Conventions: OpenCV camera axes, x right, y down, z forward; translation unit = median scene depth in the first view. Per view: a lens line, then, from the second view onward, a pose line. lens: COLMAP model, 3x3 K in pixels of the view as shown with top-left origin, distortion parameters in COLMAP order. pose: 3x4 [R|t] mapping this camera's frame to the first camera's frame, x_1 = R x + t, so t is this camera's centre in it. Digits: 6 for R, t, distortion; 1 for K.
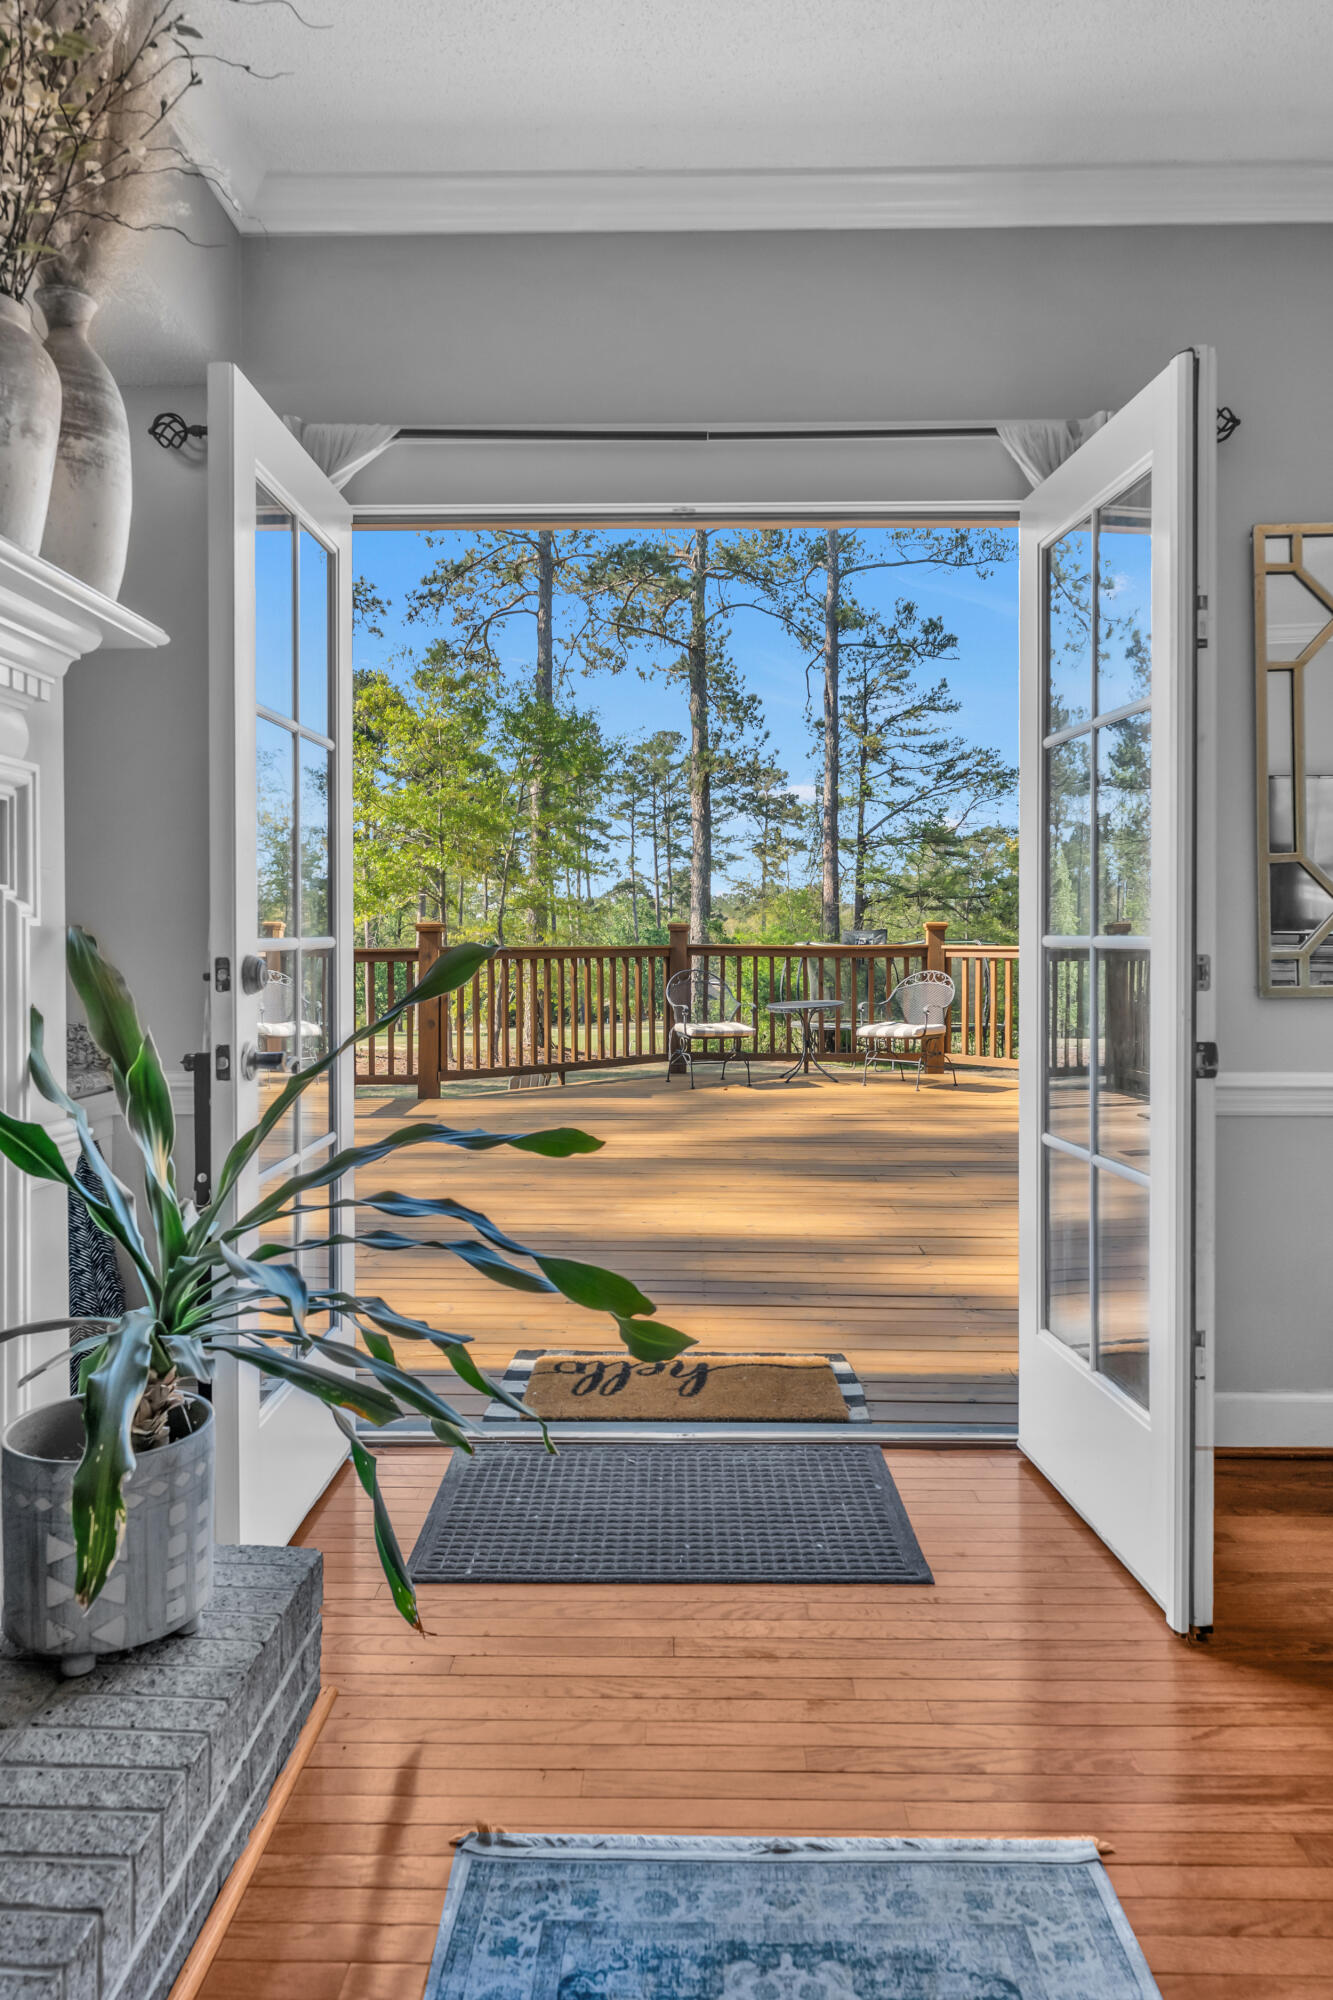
lens RADIAL K [[1300.1, 0, 665.9], [0, 1300.1, 957.6], [0, 0, 1]] dist [0.001847, -0.000409]
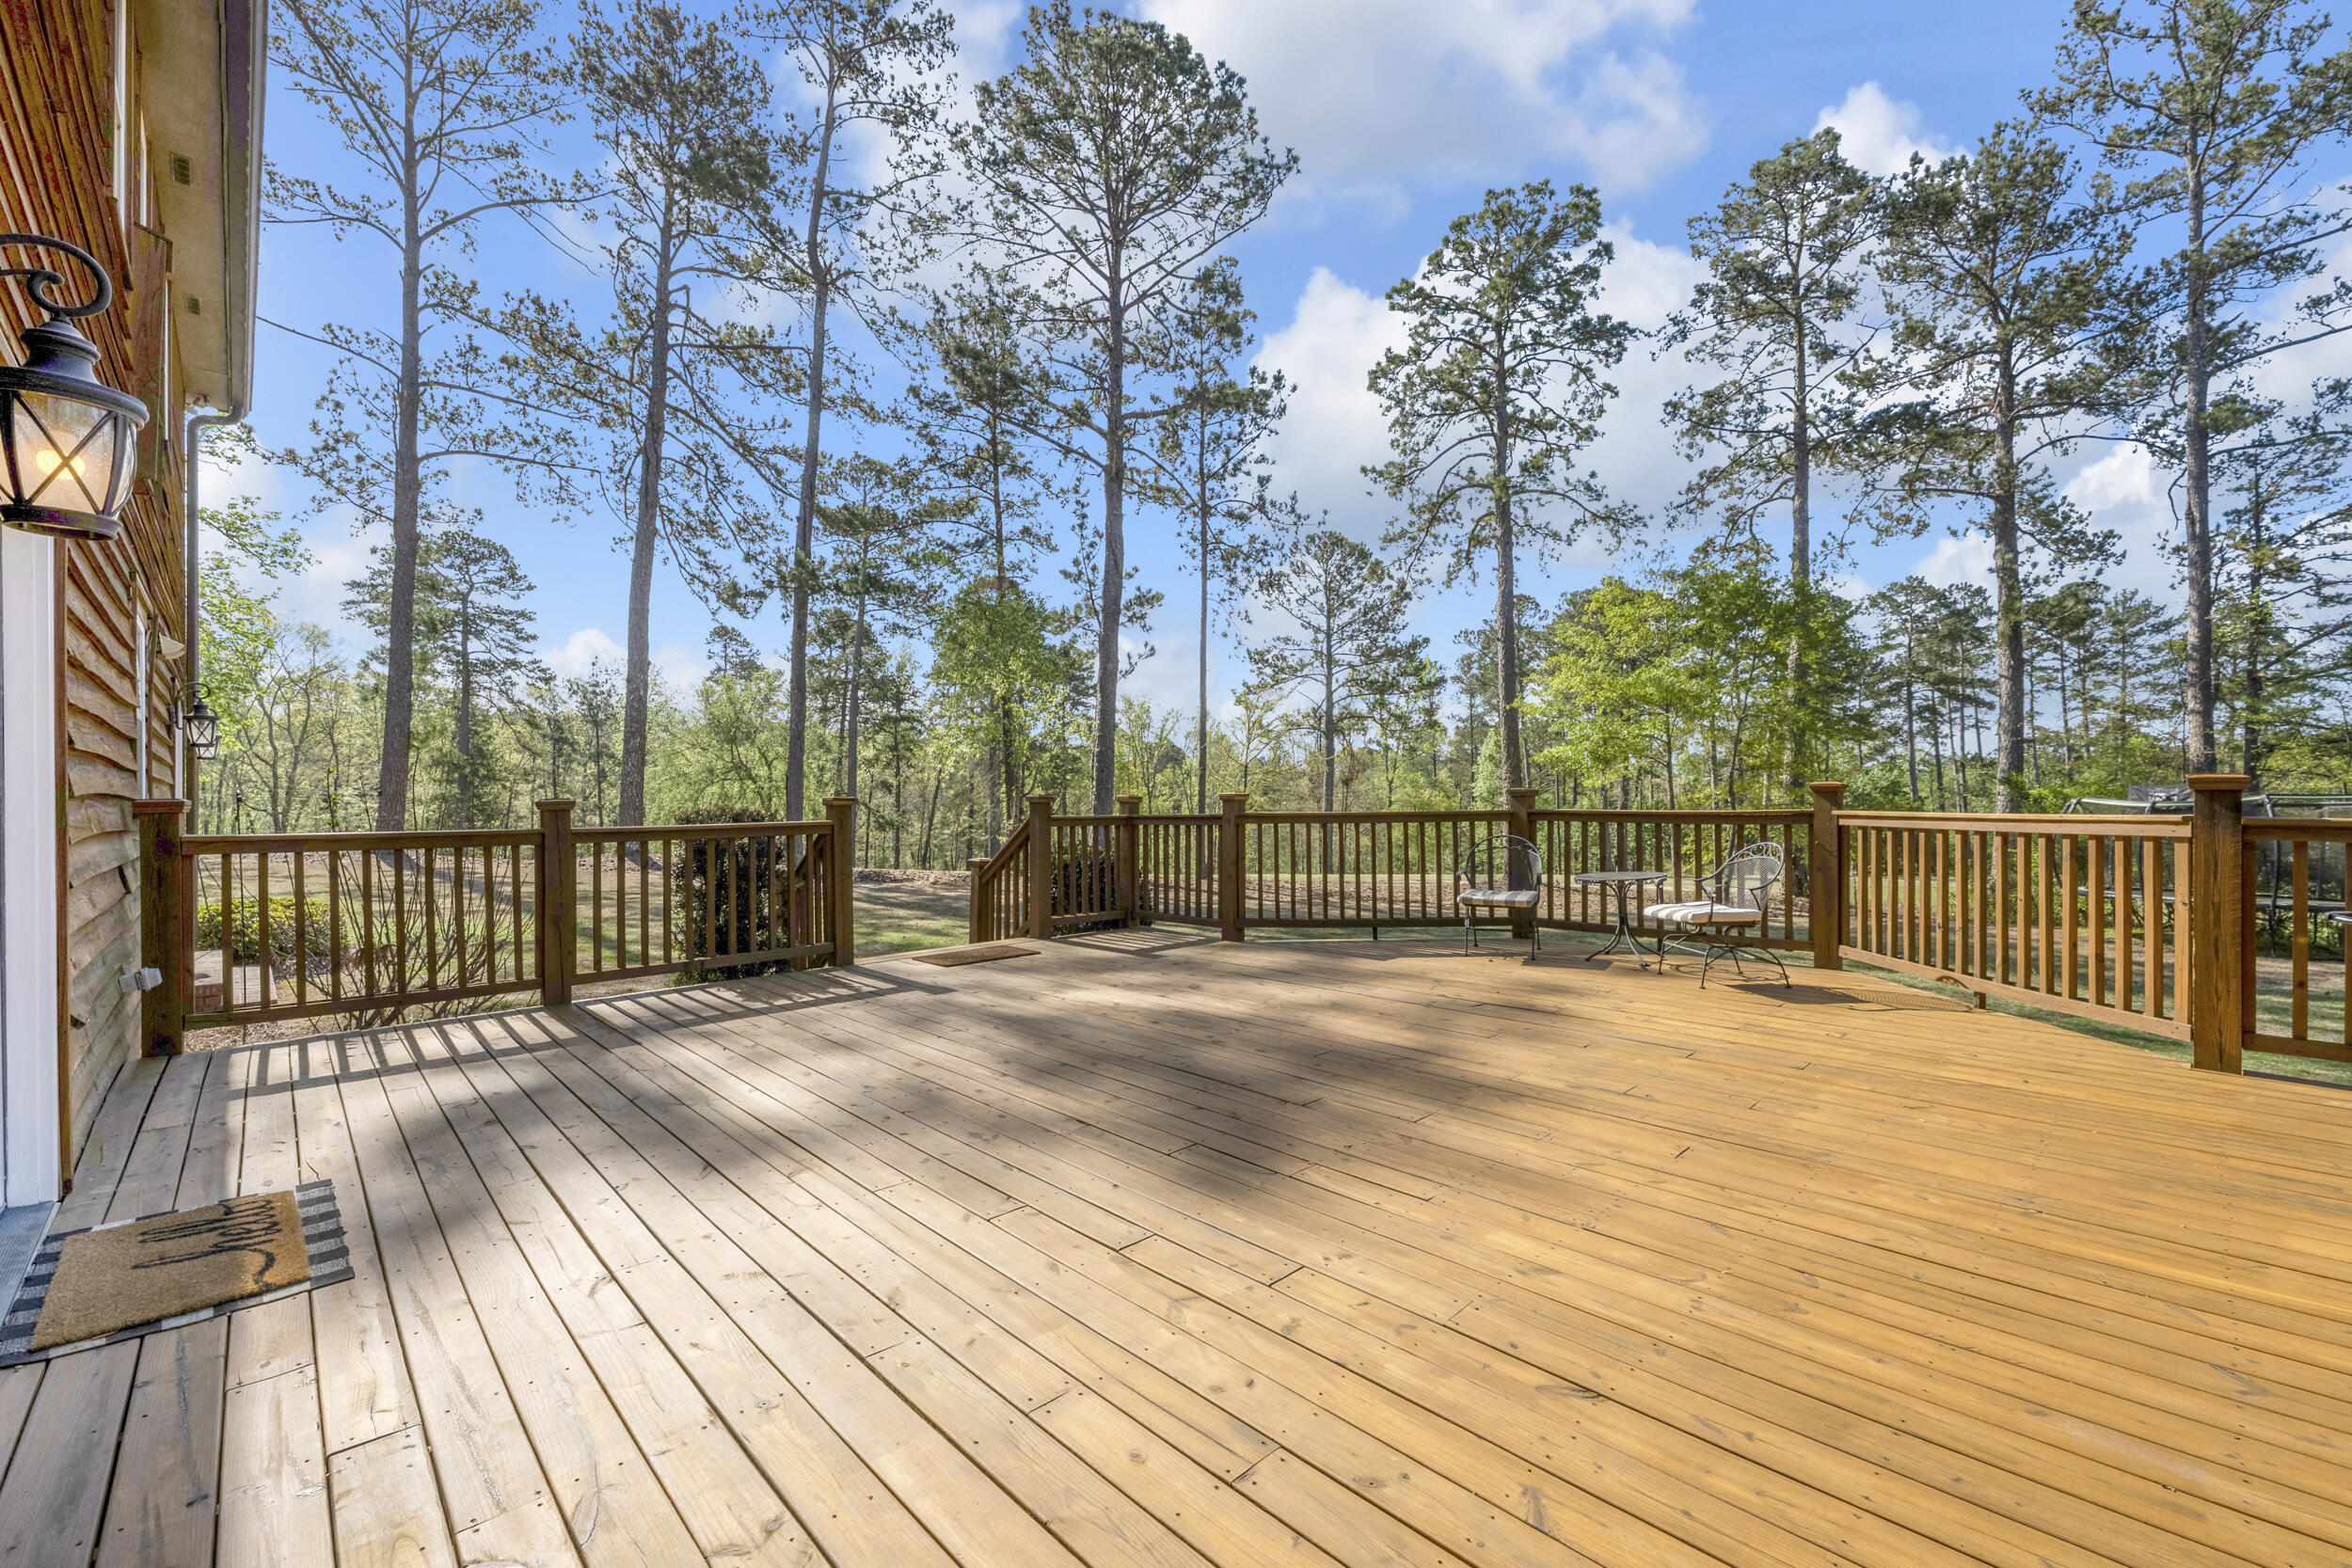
lens RADIAL K [[948.2, 0, 1168.4], [0, 948.2, 794.1], [0, 0, 1]] dist [-0.002249, -0.000604]
pose [[0.708202, -0.010038, -0.705939, 0.080314], [-0.002505, 0.999857, -0.016731, -0.002105], [0.706006, 0.013618, 0.708075, 0.068664]]
